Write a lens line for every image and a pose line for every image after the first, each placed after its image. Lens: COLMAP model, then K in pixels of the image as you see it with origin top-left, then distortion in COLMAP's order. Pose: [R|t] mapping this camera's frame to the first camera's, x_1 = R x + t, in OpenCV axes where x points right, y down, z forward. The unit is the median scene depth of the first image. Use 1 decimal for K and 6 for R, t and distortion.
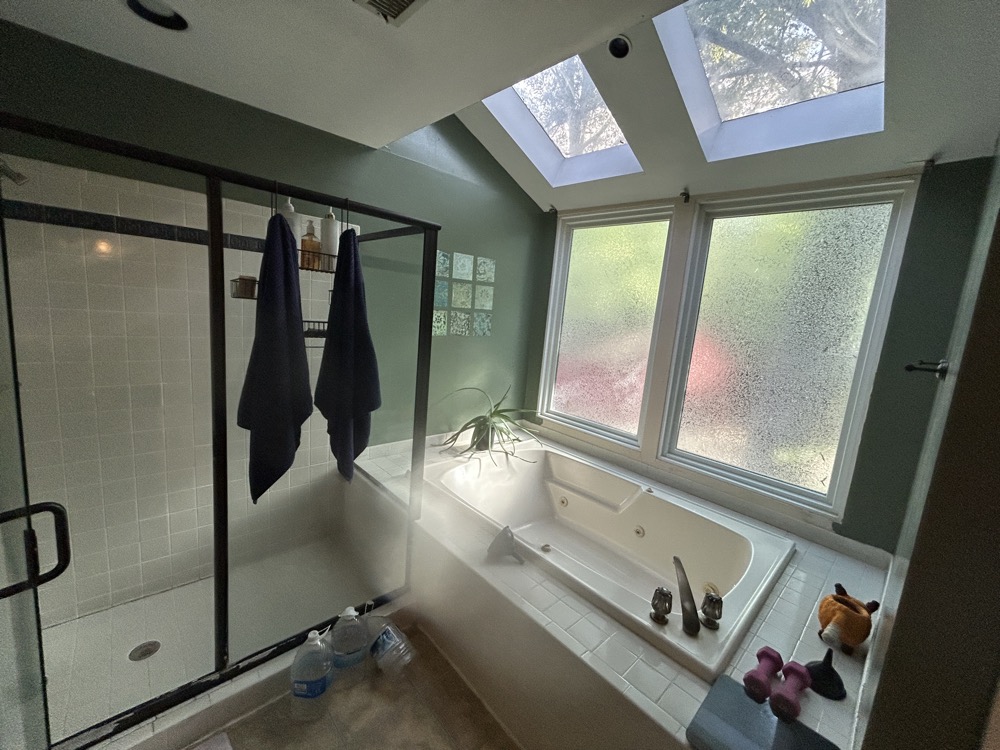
lens RADIAL K [[404.9, 0, 499.2], [0, 404.9, 370.3], [0, 0, 1]] dist [-0.000669, -0.000172]
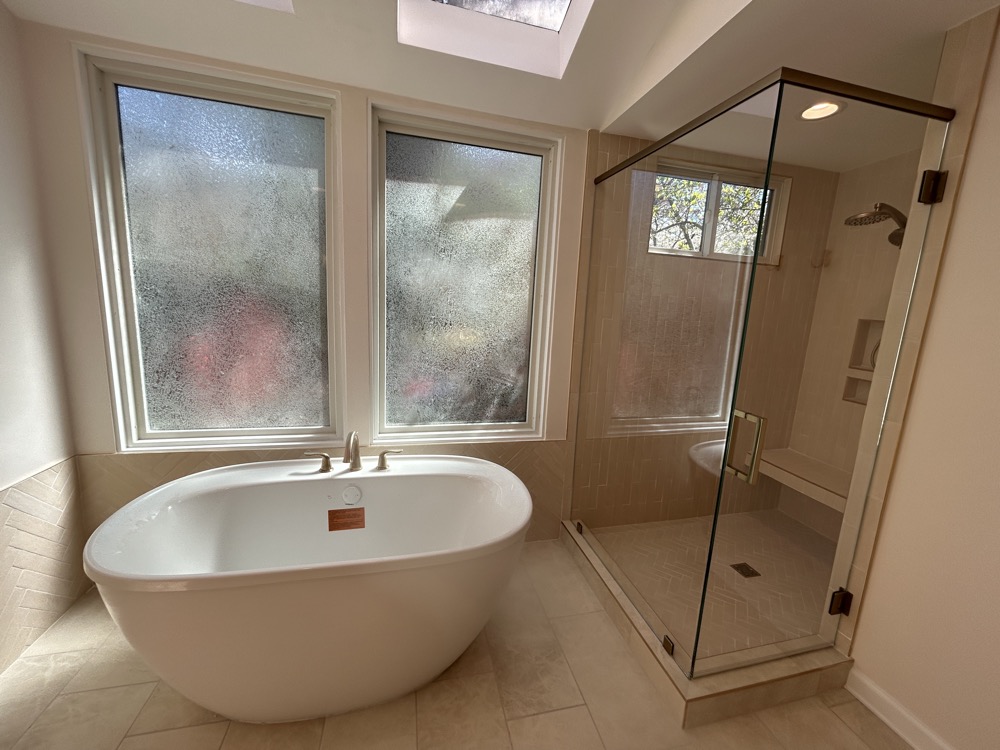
lens RADIAL K [[404.9, 0, 503.1], [0, 404.9, 369.0], [0, 0, 1]] dist [-0.000669, -0.000172]
pose [[0.477961, -0.215878, 0.851440, -0.140277], [0.117217, 0.976335, 0.181744, -0.043725], [-0.870525, 0.012937, 0.491955, 0.449385]]
